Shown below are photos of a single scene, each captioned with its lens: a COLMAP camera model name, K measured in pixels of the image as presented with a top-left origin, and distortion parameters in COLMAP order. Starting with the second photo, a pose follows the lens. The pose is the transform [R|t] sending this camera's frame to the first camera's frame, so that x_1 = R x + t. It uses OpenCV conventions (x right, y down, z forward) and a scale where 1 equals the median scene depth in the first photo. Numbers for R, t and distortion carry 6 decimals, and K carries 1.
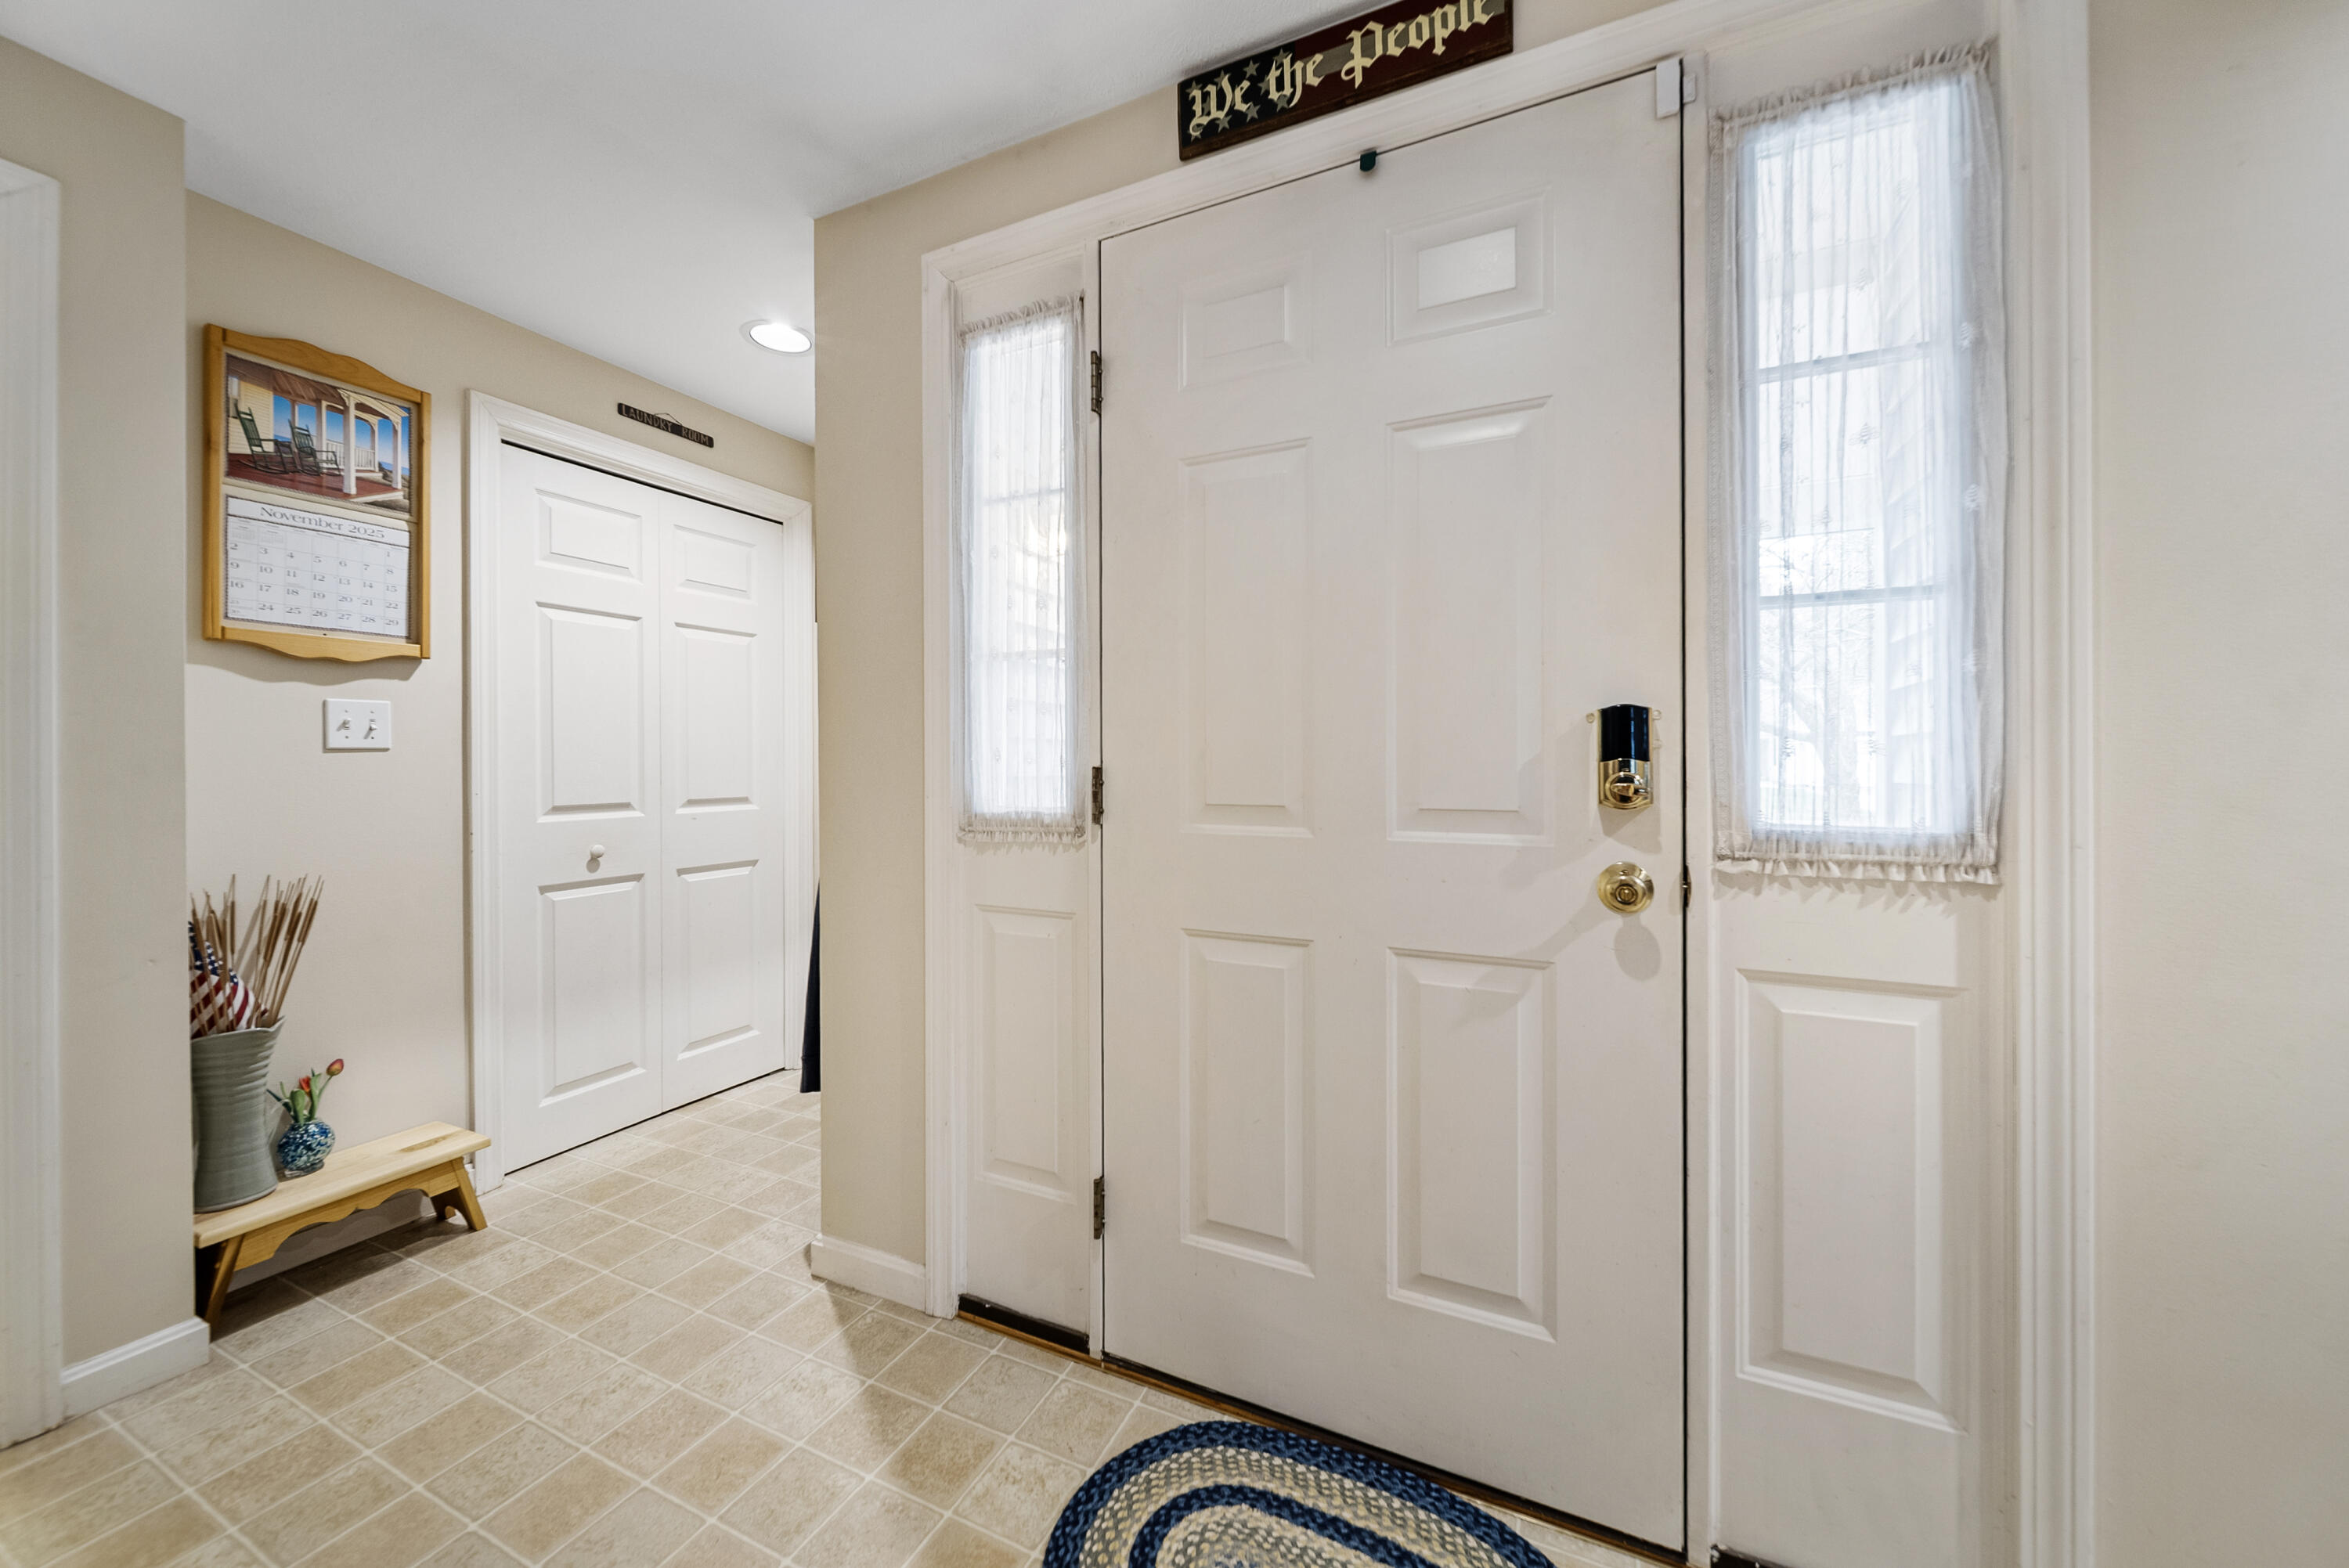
lens RADIAL K [[826.3, 0, 1174.5], [0, 826.3, 784.0], [0, 0, 1]] dist [0.000201, -0.001856]
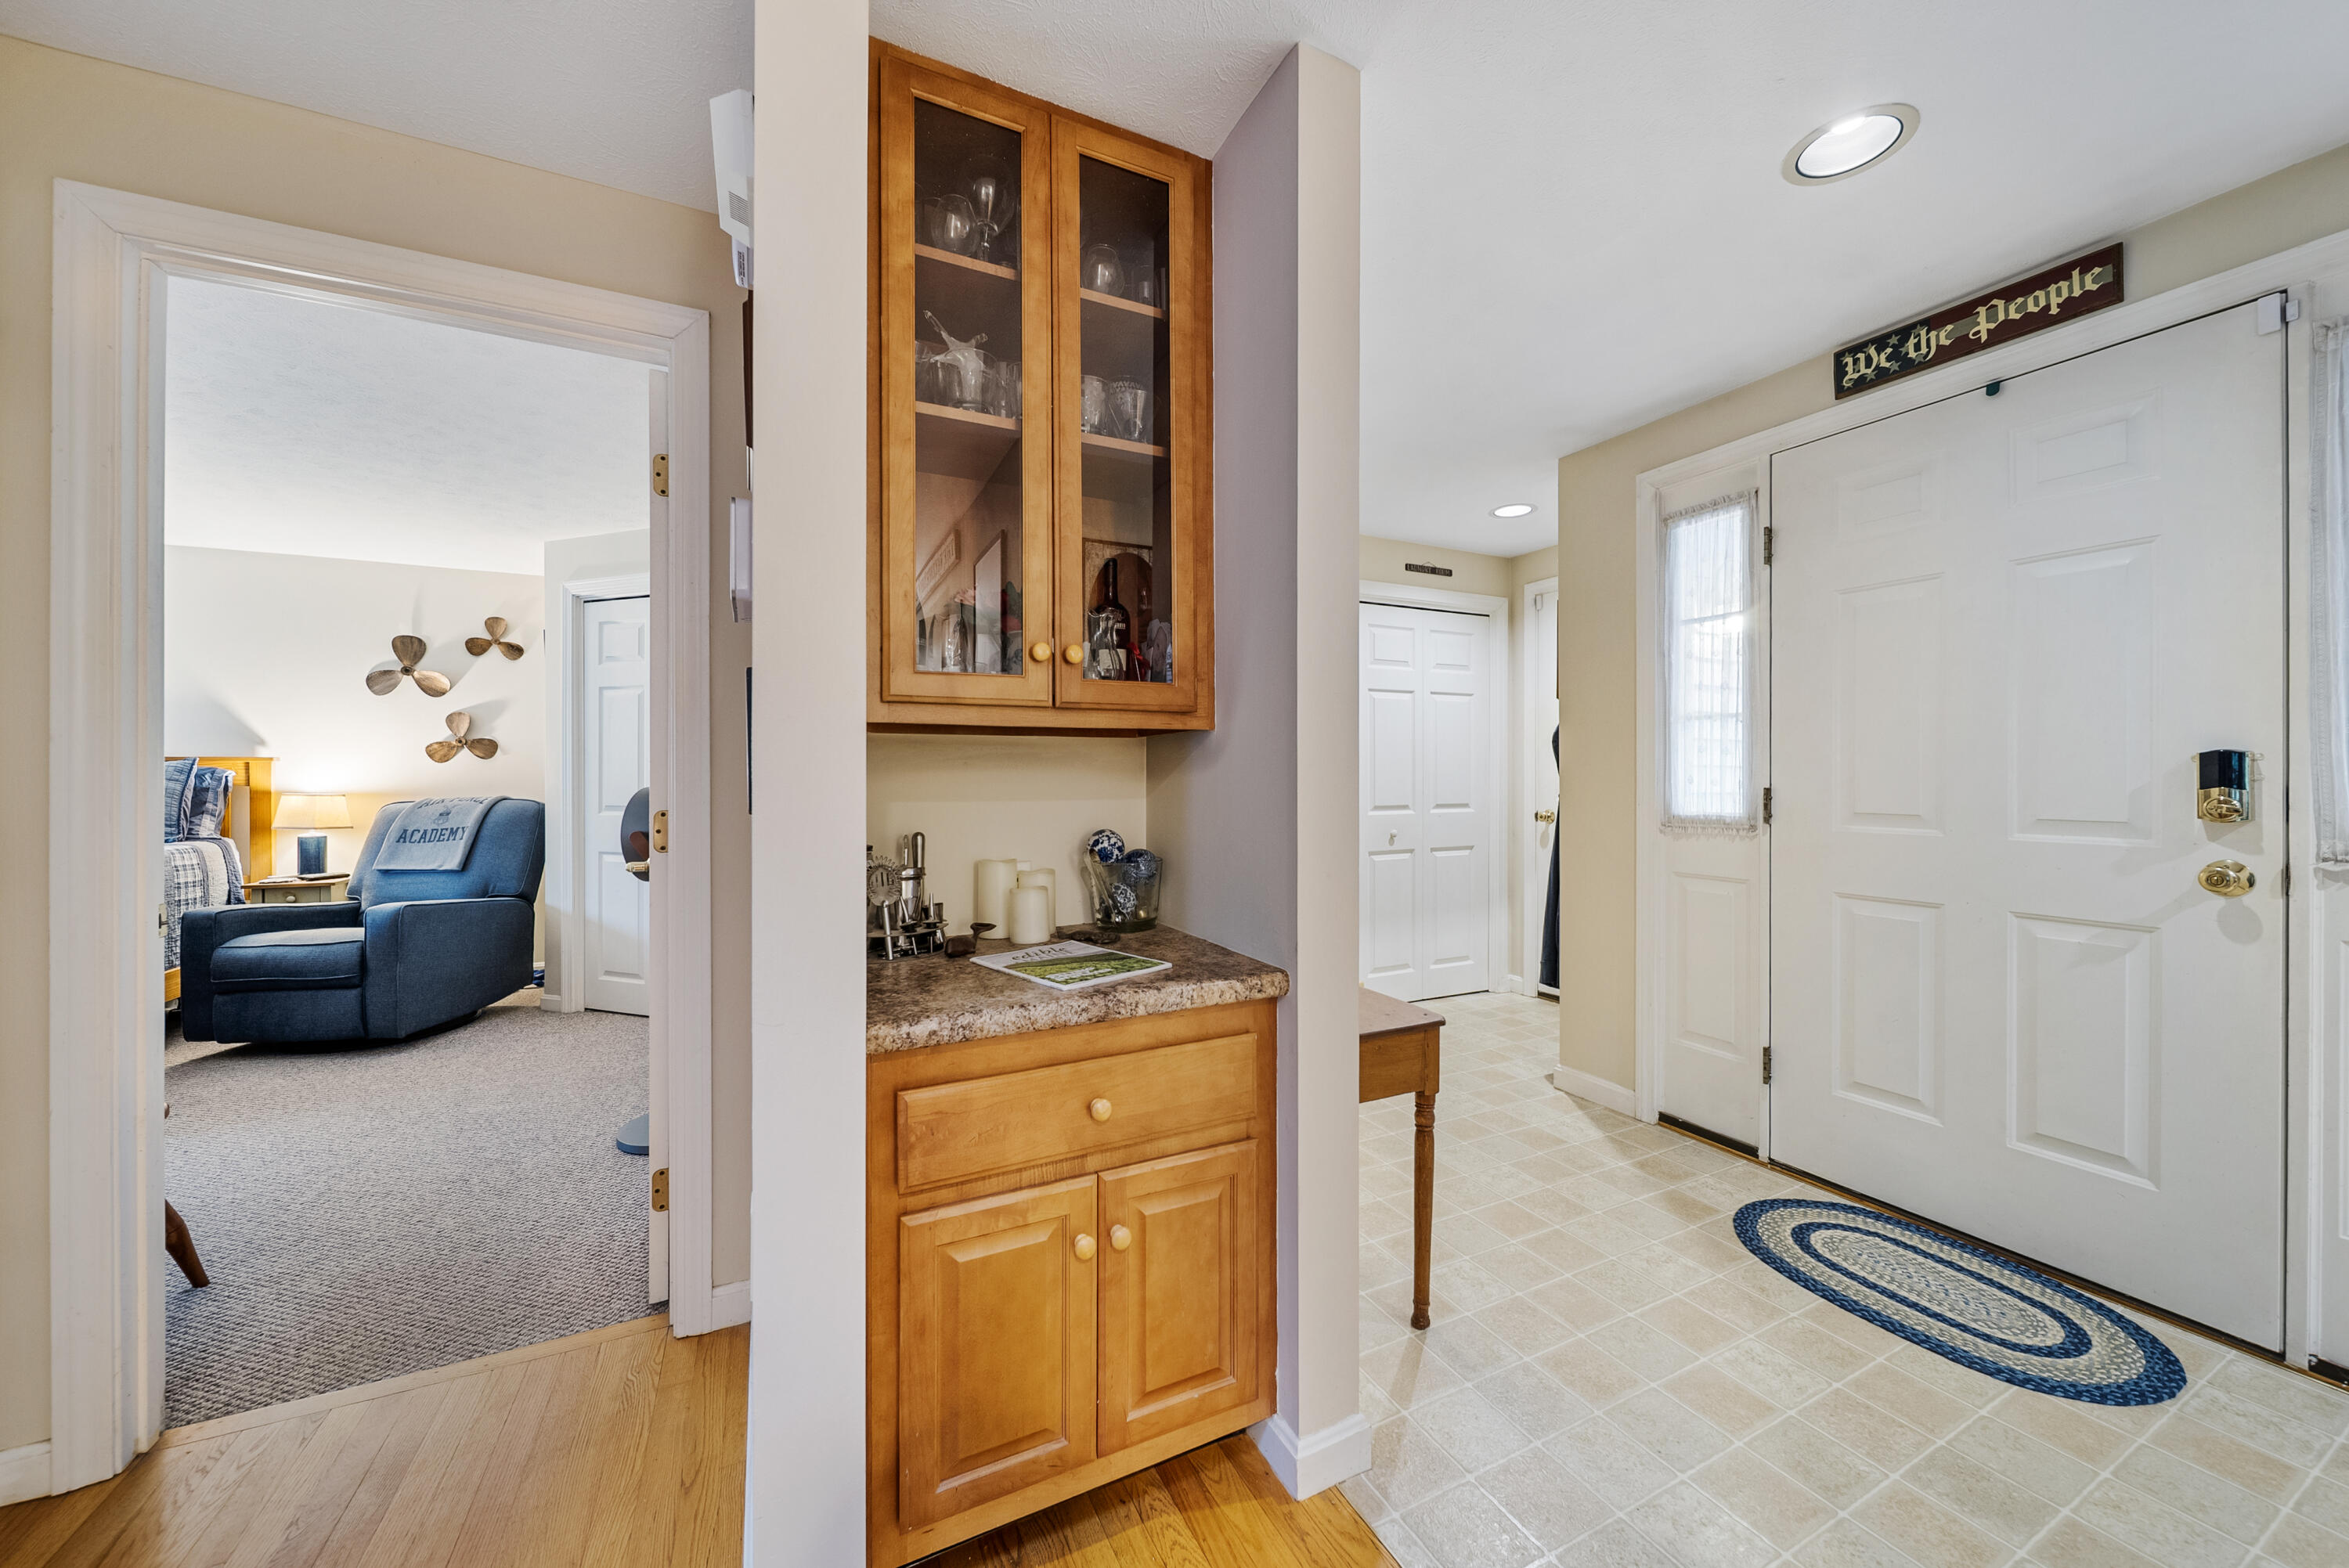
lens RADIAL K [[826.3, 0, 1174.5], [0, 826.3, 784.0], [0, 0, 1]] dist [0.000201, -0.001856]
pose [[0.775815, 0.004419, -0.630945, 0.026309], [-0.010030, 0.999935, -0.005330, -0.008987], [0.630880, 0.010463, 0.775809, -1.040494]]
